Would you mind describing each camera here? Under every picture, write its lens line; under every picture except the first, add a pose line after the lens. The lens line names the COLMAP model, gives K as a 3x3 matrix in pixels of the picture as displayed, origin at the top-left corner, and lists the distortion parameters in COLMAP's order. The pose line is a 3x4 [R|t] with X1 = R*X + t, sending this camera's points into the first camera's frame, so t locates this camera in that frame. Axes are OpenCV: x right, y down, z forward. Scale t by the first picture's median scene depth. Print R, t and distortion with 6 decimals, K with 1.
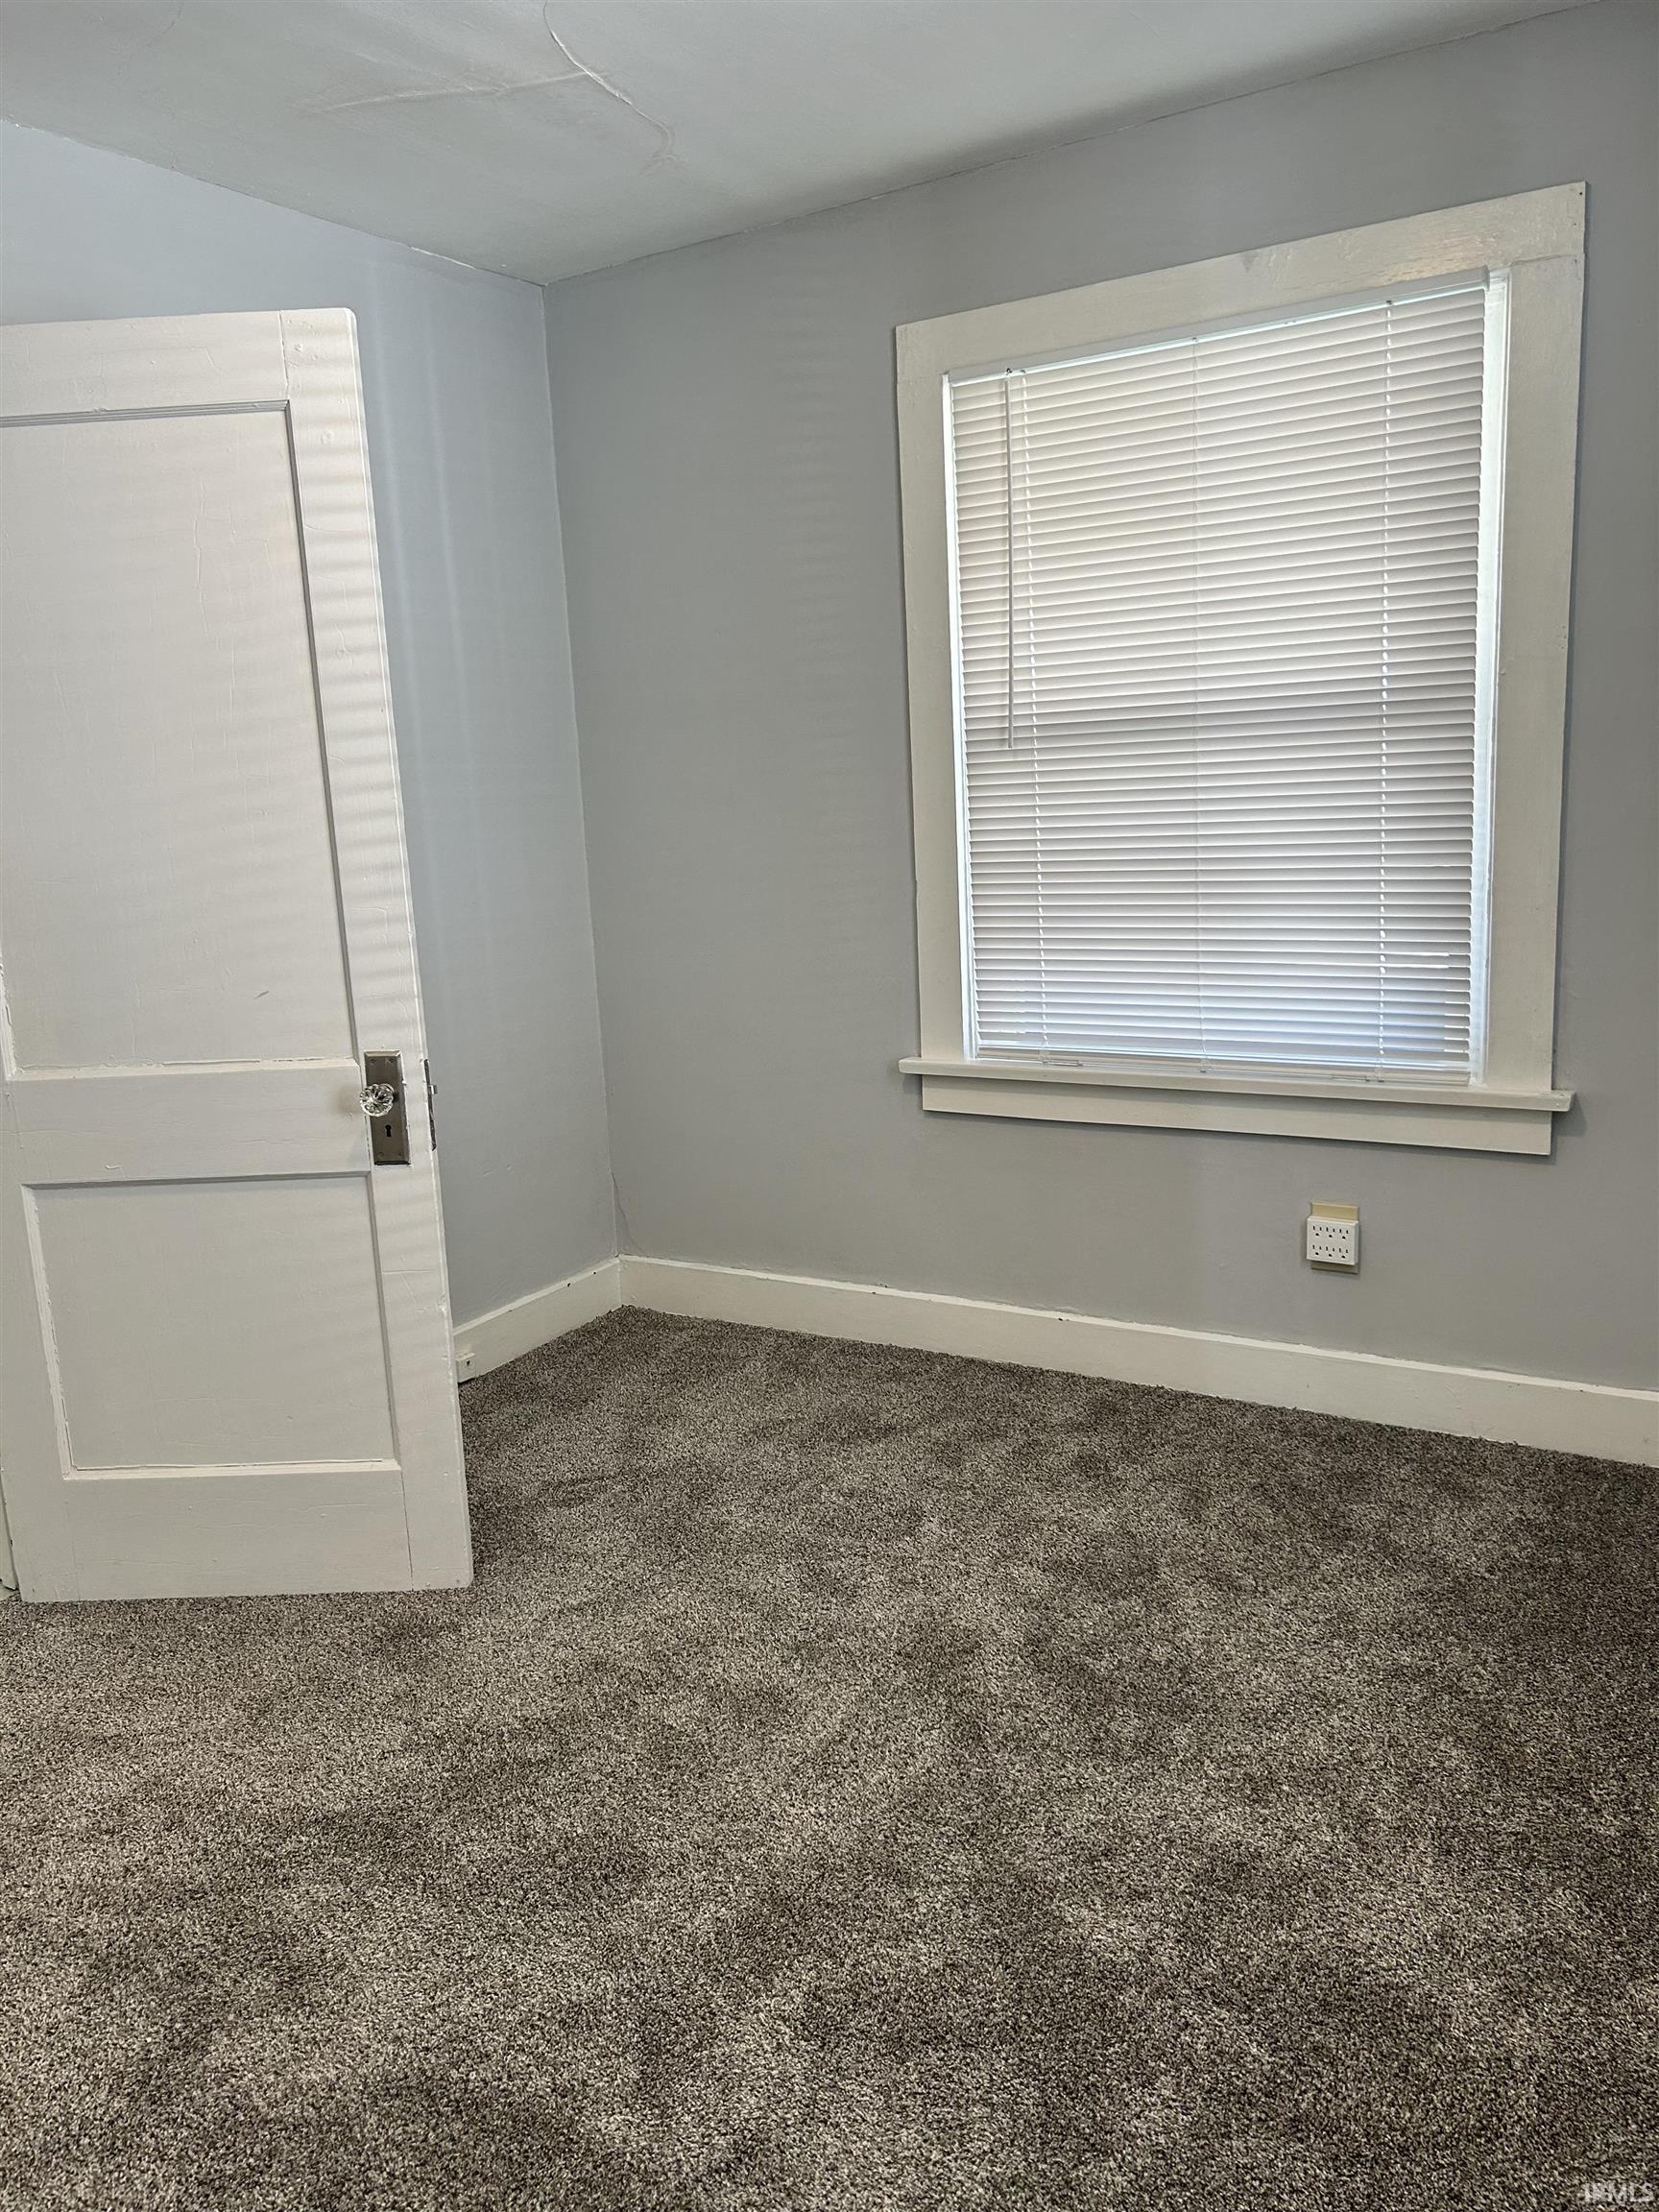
lens RADIAL K [[1659.5, 0, 820.9], [0, 1659.5, 1104.3], [0, 0, 1]] dist [0.086998, -0.137280]
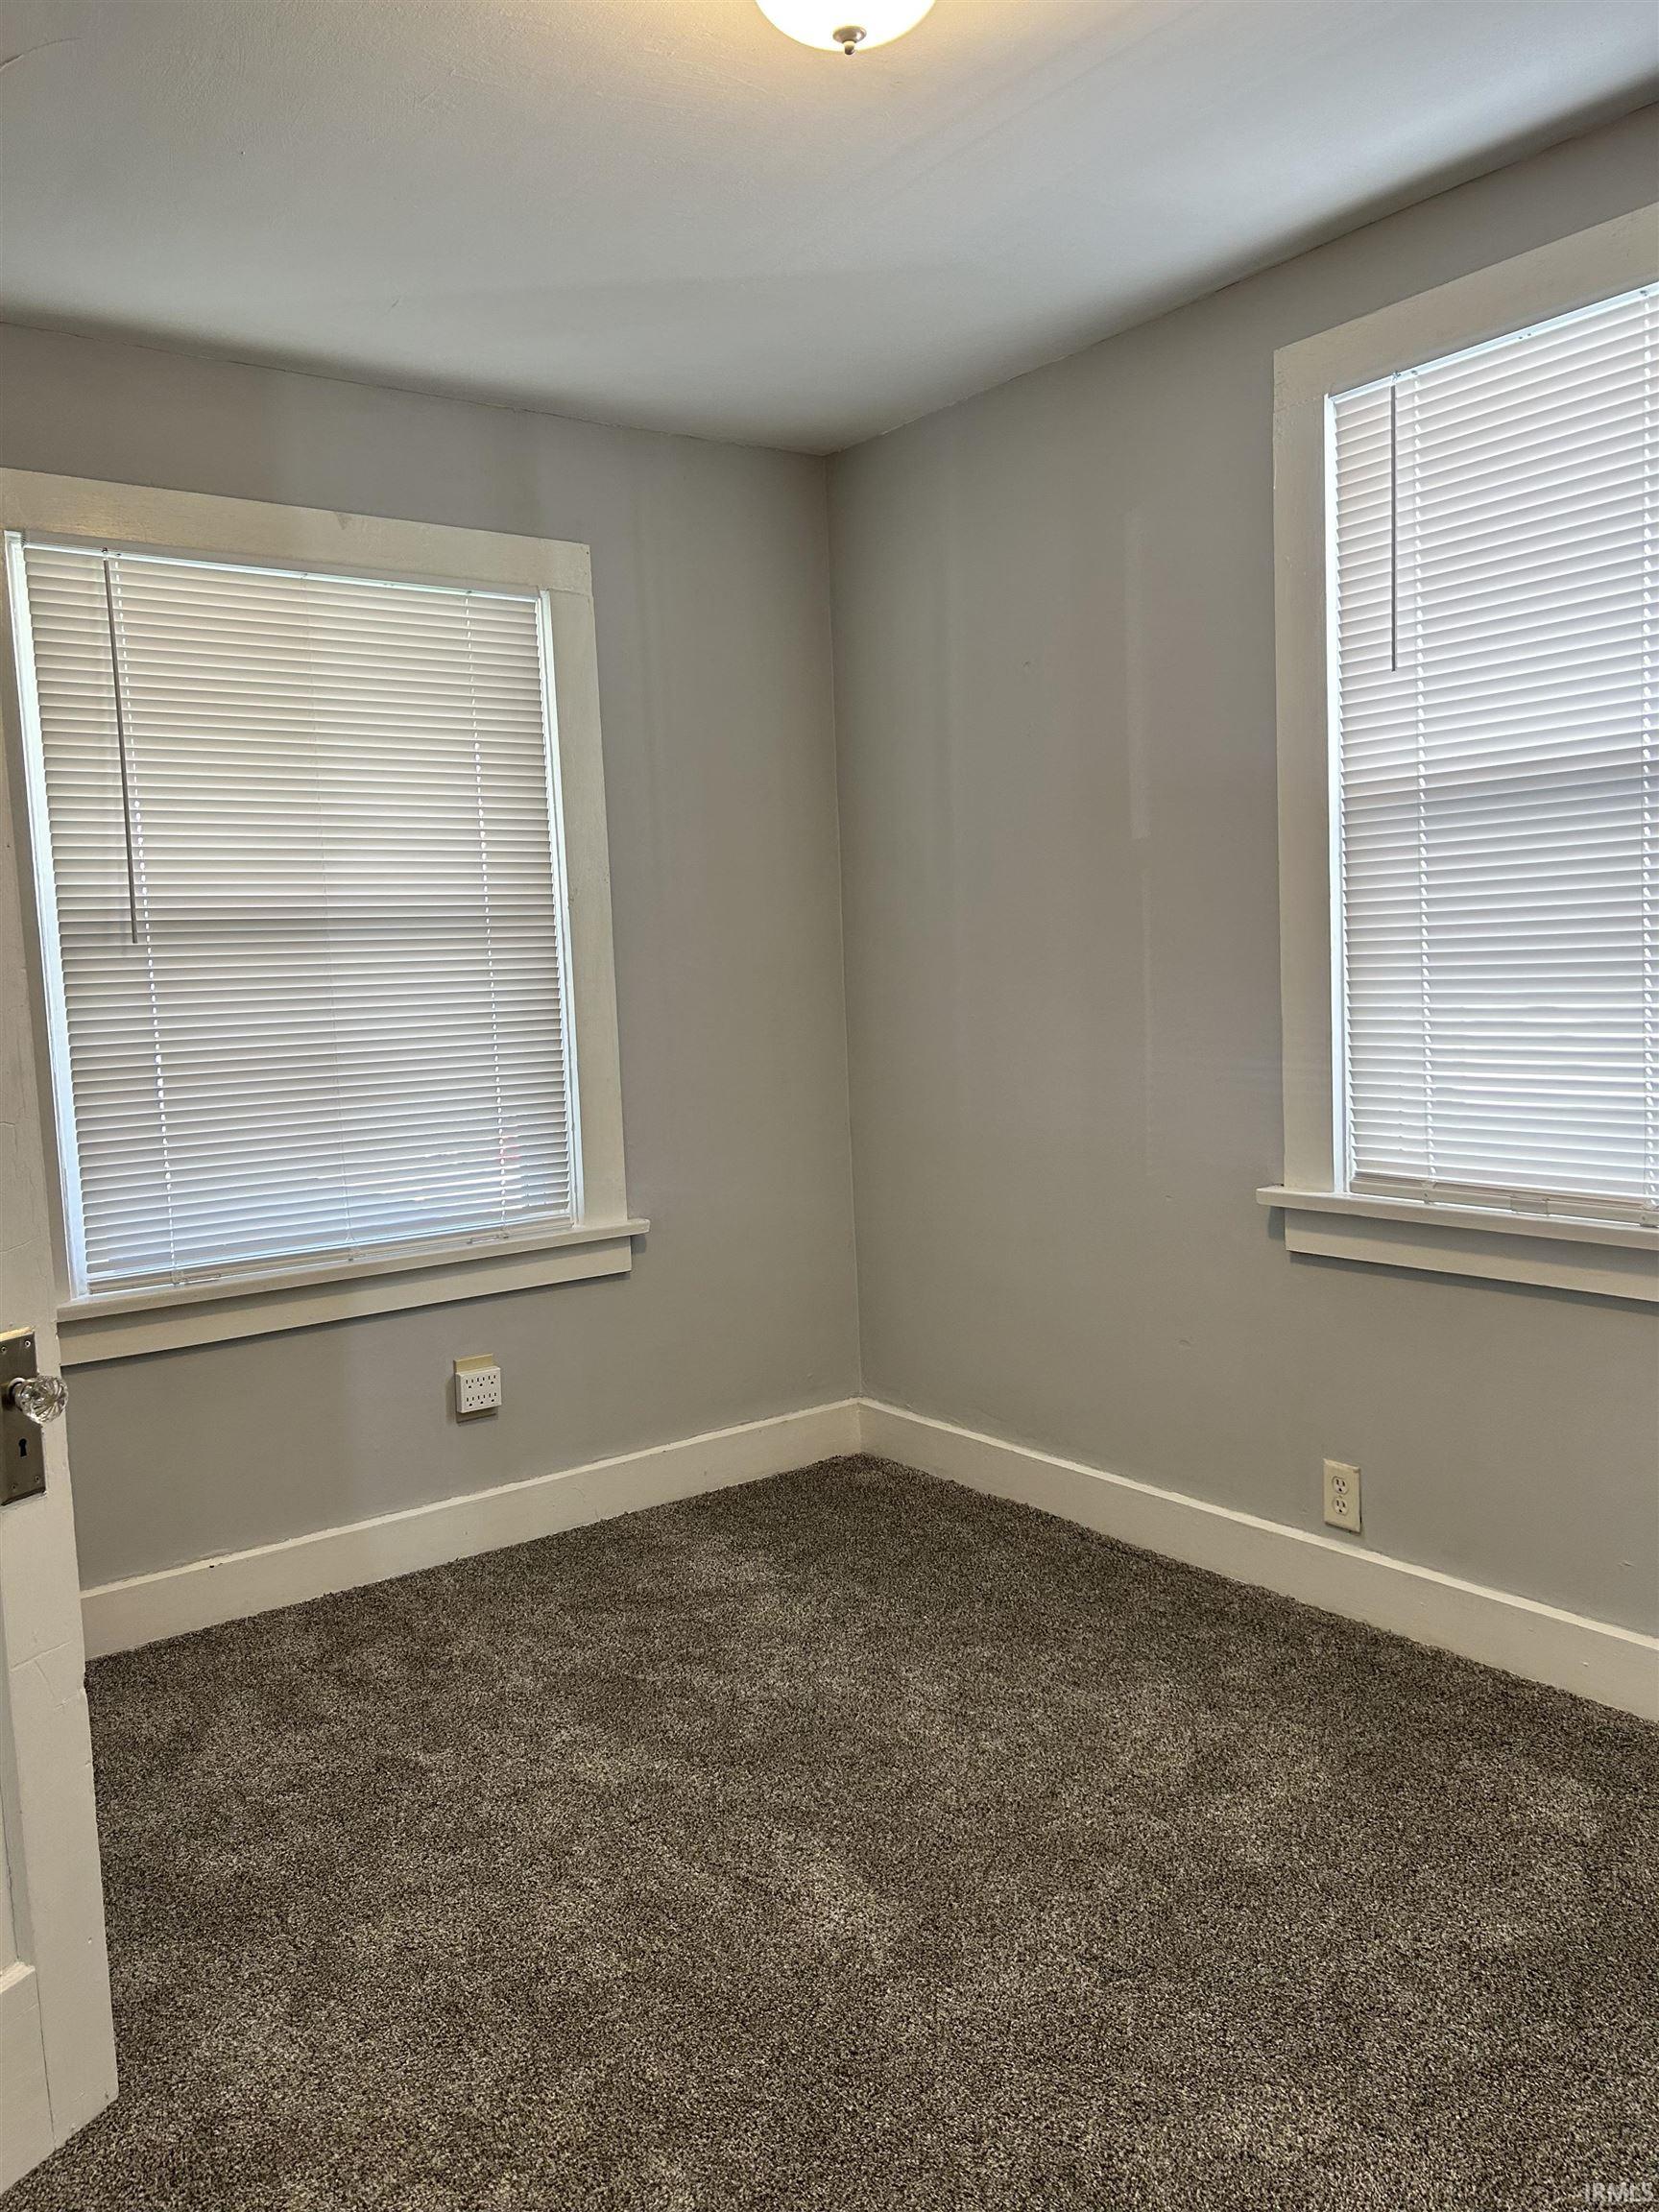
lens RADIAL K [[1659.5, 0, 820.9], [0, 1659.5, 1104.3], [0, 0, 1]] dist [0.086998, -0.137280]
pose [[0.364918, -0.051019, 0.929641, -0.671173], [0.195799, 0.980373, -0.023055, -0.036330], [-0.910218, 0.190436, 0.367746, 0.374401]]
